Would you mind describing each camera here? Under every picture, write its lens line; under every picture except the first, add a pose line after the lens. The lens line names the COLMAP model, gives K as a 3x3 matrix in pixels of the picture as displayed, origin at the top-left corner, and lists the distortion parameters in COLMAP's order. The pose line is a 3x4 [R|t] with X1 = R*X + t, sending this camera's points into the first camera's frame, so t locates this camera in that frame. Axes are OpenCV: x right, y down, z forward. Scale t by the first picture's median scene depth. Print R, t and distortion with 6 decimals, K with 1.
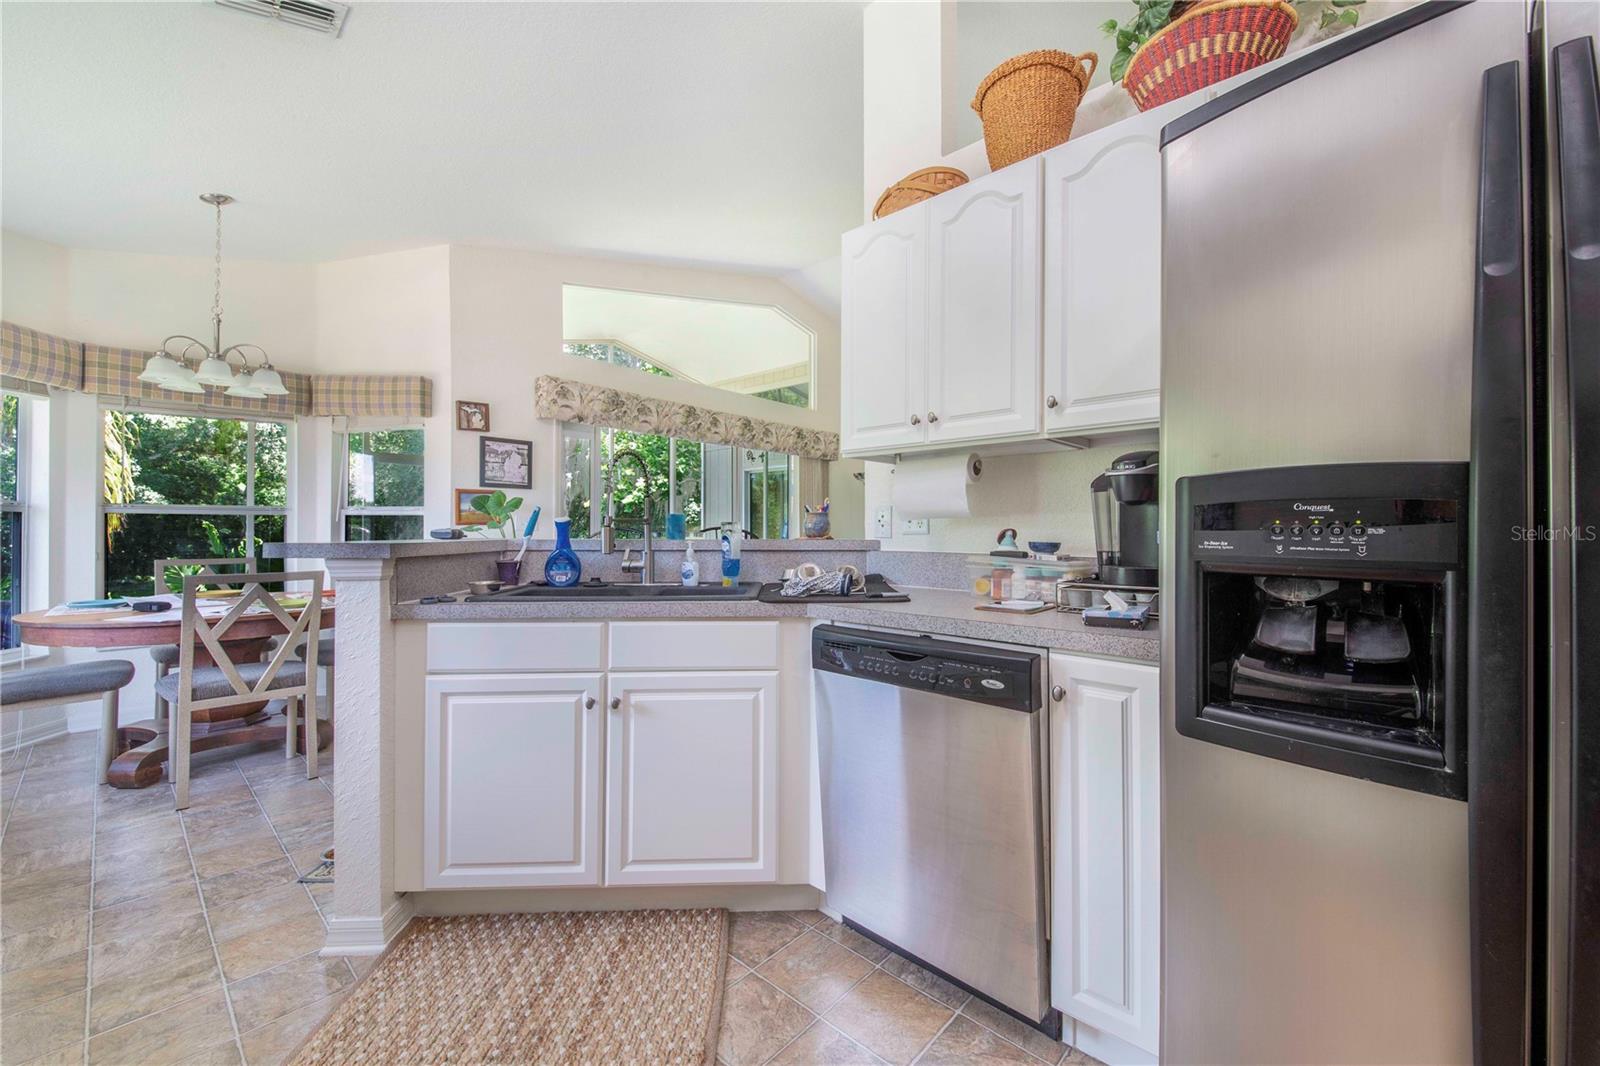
lens RADIAL K [[622.4, 0, 802.4], [0, 622.4, 525.8], [0, 0, 1]] dist [0.023607, -0.014642]
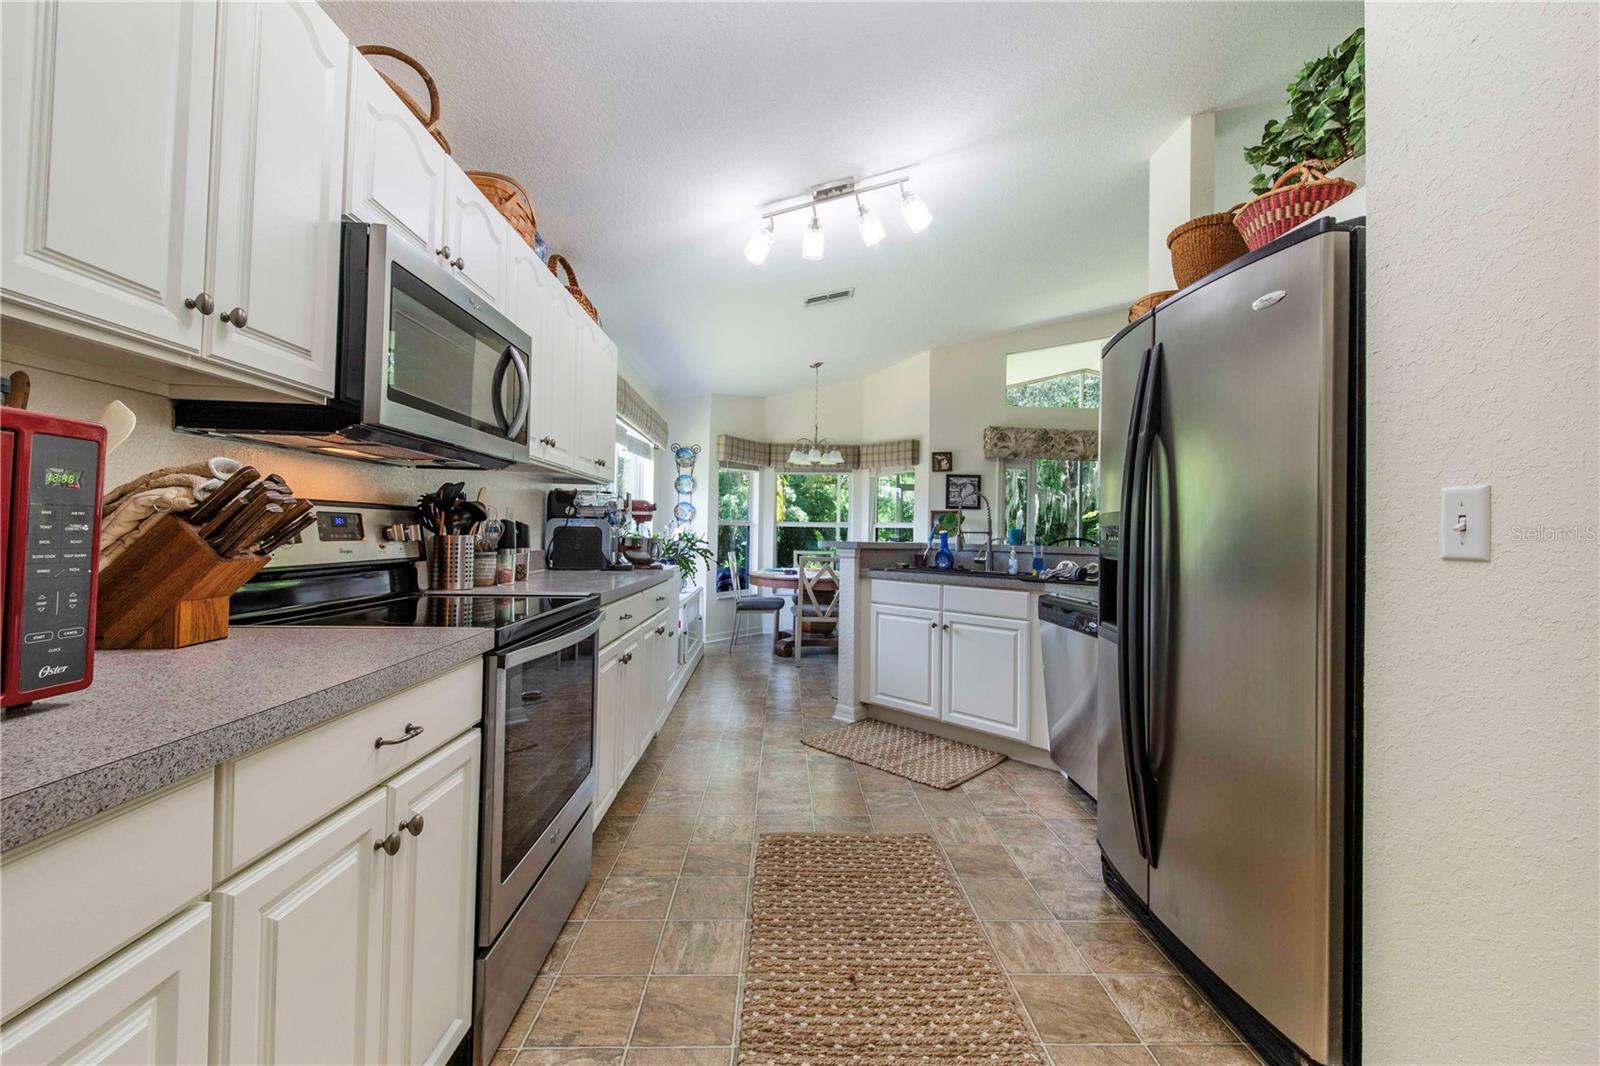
lens RADIAL K [[627.5, 0, 763.8], [0, 627.5, 531.8], [0, 0, 1]] dist [0.023893, -0.000011]
pose [[0.647741, 0.005590, -0.761840, 0.472053], [-0.011092, 0.999936, -0.002093, -0.000596], [0.761780, 0.009806, 0.647762, -0.401696]]
